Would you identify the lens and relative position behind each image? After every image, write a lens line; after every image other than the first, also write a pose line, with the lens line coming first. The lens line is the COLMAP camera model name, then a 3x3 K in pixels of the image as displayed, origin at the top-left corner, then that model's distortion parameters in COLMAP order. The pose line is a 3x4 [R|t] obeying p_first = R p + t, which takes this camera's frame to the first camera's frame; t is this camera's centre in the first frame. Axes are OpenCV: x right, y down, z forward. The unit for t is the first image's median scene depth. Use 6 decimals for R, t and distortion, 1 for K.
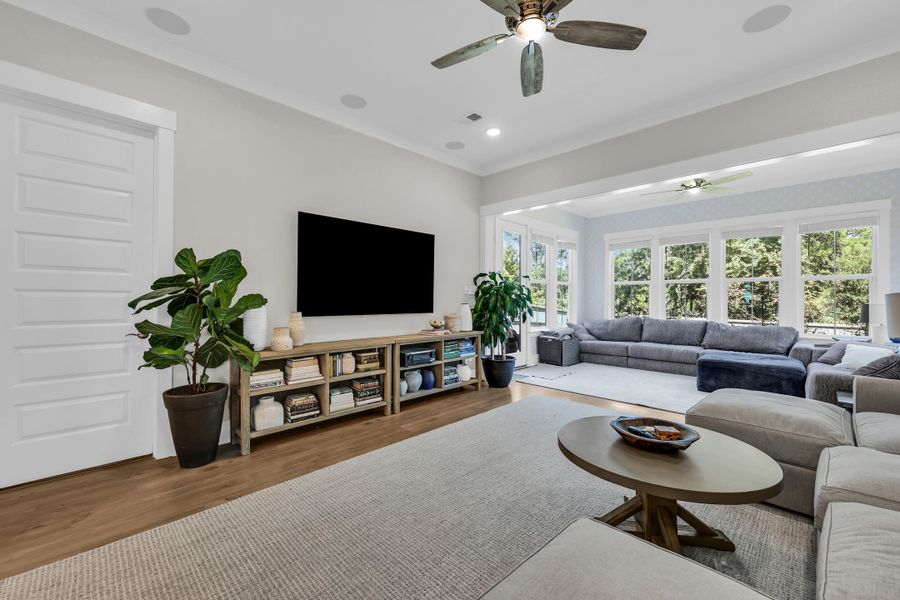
lens RADIAL K [[365.5, 0, 445.9], [0, 365.5, 298.8], [0, 0, 1]] dist [0.001131, 0.000151]
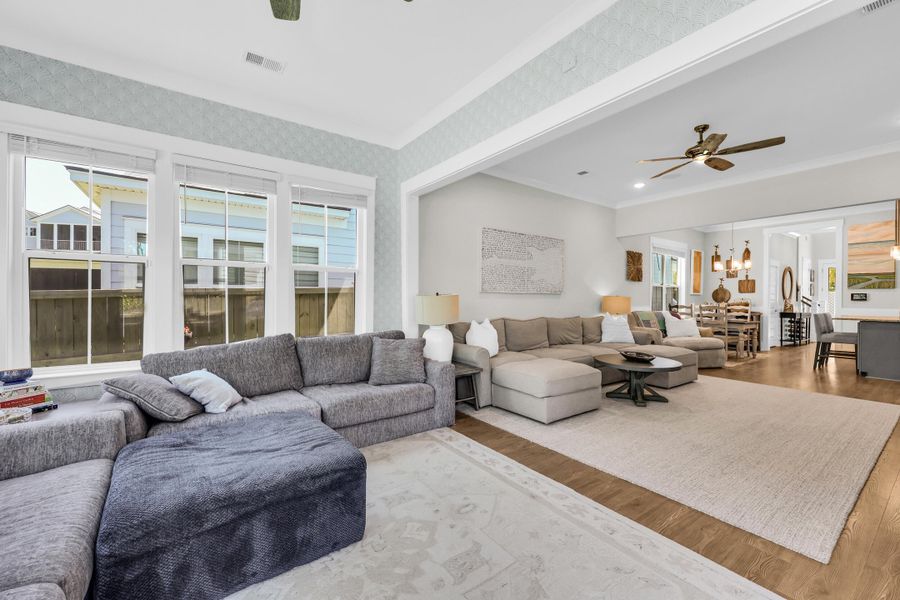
lens RADIAL K [[365.5, 0, 445.9], [0, 365.5, 298.8], [0, 0, 1]] dist [0.001131, 0.000151]
pose [[-0.987075, -0.007513, 0.160083, 0.458795], [-0.006935, 0.999967, 0.004169, -0.000963], [-0.160109, 0.003005, -0.987095, 1.151400]]
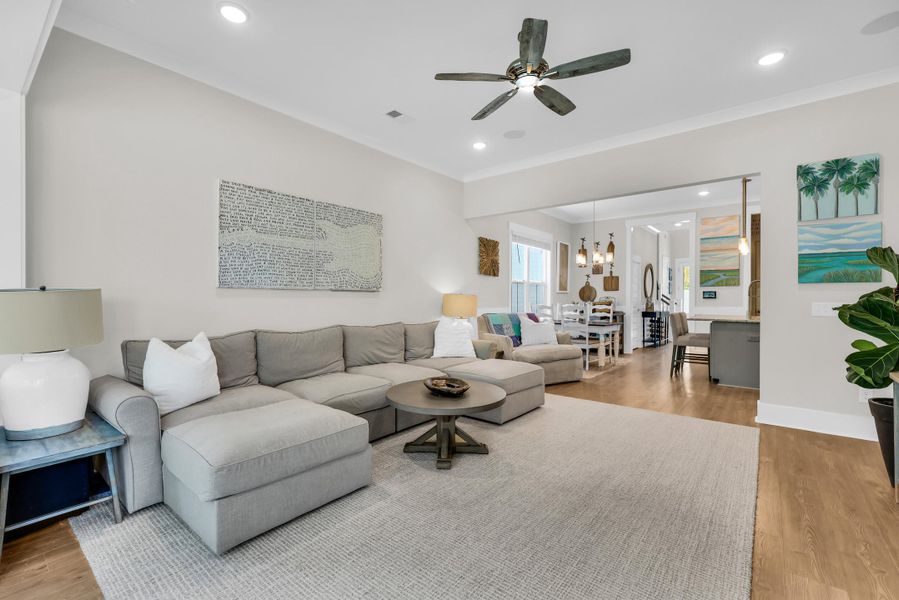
lens RADIAL K [[395.2, 0, 443.0], [0, 395.2, 299.1], [0, 0, 1]] dist [0.000923, 0.000359]
pose [[-0.994913, -0.003026, -0.100690, 0.243509], [-0.003434, 0.999987, 0.003877, 0.000163], [0.100677, 0.004203, -0.994910, 0.863766]]
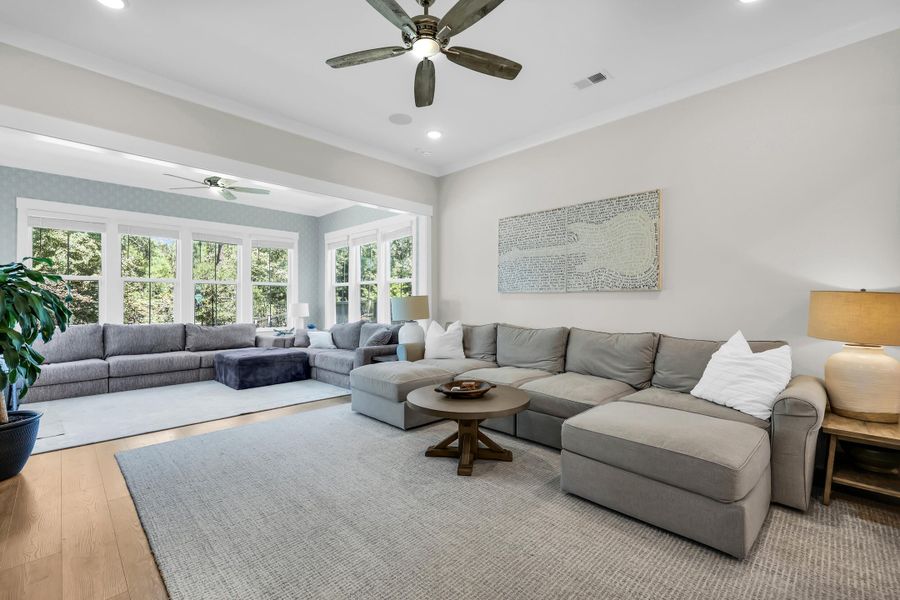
lens RADIAL K [[390.4, 0, 452.0], [0, 390.4, 300.7], [0, 0, 1]] dist [0.000830, 0.000165]
pose [[-0.007643, -0.000023, 0.999971, -0.338125], [0.001031, 0.999999, 0.000031, 0.003100], [-0.999970, 0.001031, -0.007642, 0.350616]]
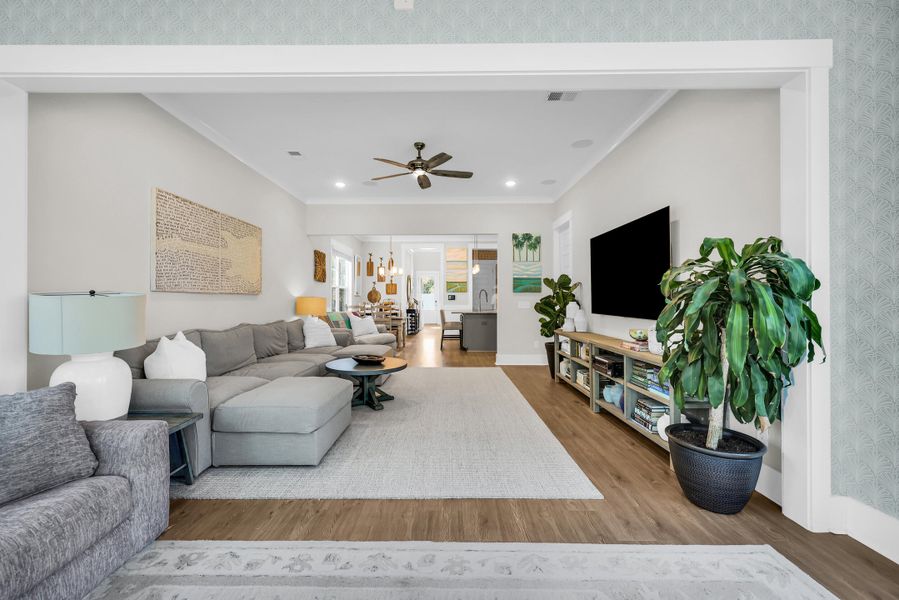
lens RADIAL K [[365.1, 0, 445.5], [0, 365.1, 298.8], [0, 0, 1]] dist [0.001131, 0.000151]
pose [[-0.709359, -0.002452, -0.704843, 0.598430], [-0.000900, 0.999996, -0.002573, -0.000663], [0.704847, -0.001191, -0.709359, 0.968334]]
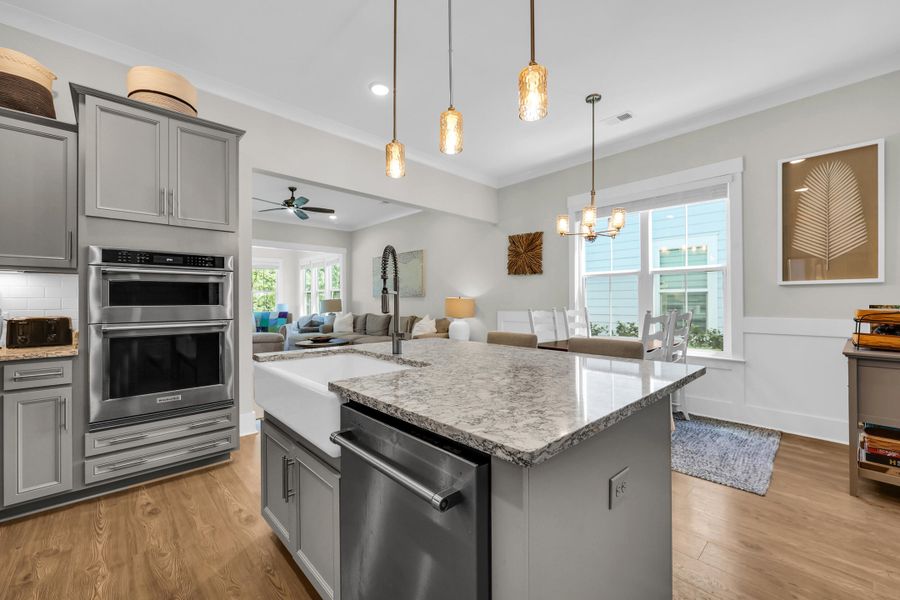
lens RADIAL K [[365.5, 0, 445.9], [0, 365.5, 298.8], [0, 0, 1]] dist [0.001131, 0.000151]
pose [[0.041702, 0.004266, 0.999121, -0.964540], [0.007503, 0.999961, -0.004583, 0.000474], [-0.999102, 0.007688, 0.041669, -0.117968]]
